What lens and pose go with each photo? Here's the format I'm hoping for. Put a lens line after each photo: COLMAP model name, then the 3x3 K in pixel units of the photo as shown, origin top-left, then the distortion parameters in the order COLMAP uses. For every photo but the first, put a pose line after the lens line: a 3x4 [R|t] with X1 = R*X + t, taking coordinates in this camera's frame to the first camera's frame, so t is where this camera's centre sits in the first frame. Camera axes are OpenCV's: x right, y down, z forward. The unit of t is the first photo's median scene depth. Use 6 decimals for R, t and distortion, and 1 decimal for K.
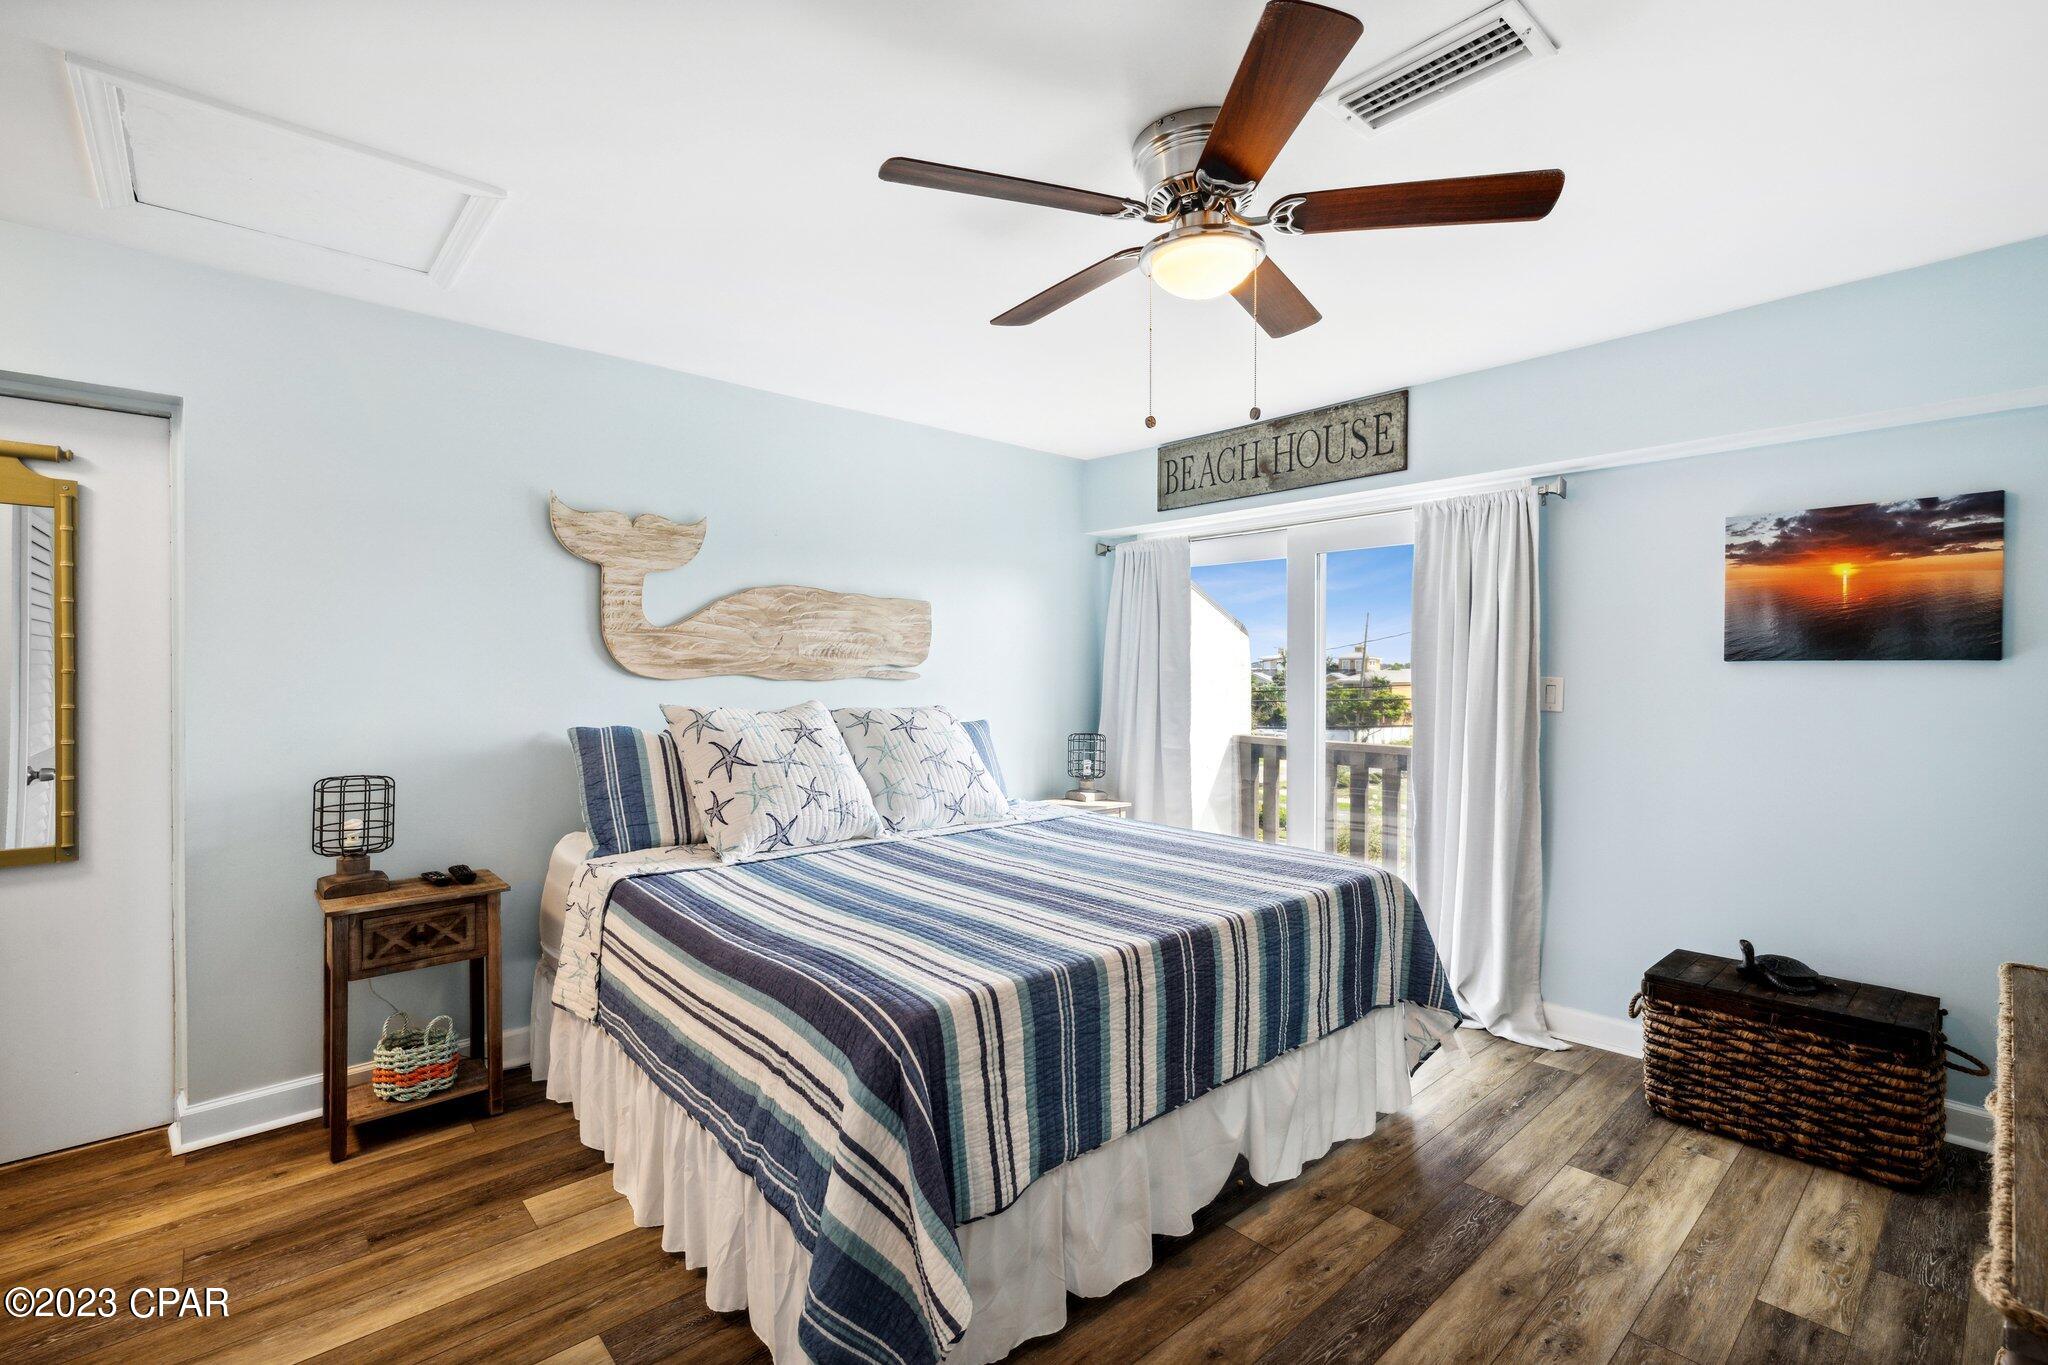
lens RADIAL K [[913.2, 0, 1029.4], [0, 913.2, 680.6], [0, 0, 1]] dist [0.001510, -0.000279]
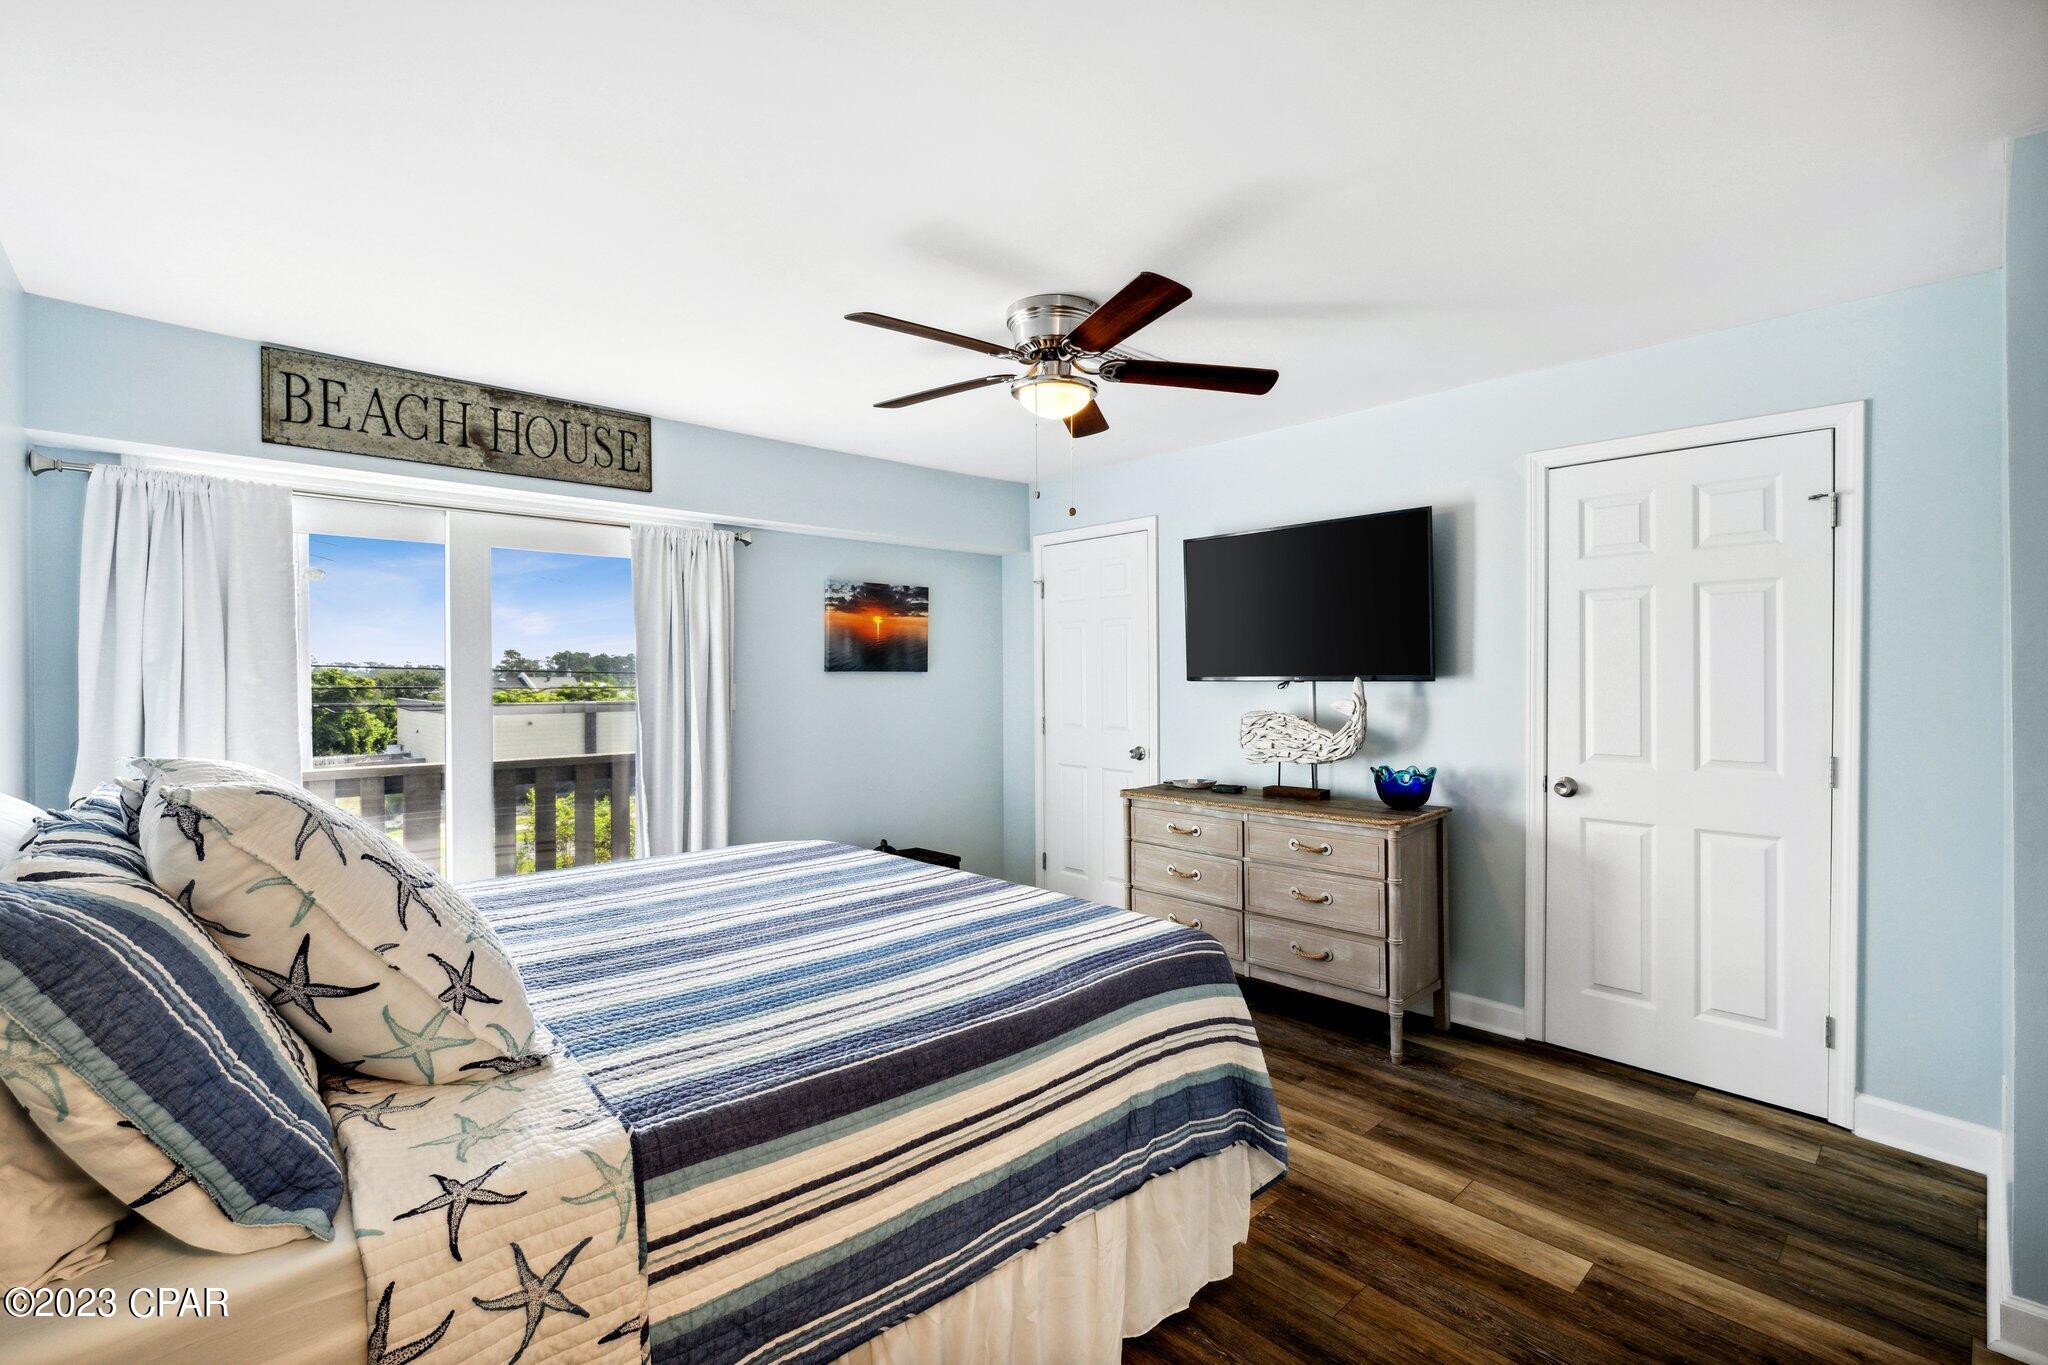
lens RADIAL K [[913.2, 0, 1026.2], [0, 913.2, 675.0], [0, 0, 1]] dist [0.001510, -0.000279]
pose [[-0.022197, -0.002858, 0.999750, -0.677442], [0.014315, 0.999892, 0.003176, -0.013284], [-0.999651, 0.014382, -0.022153, 0.591563]]
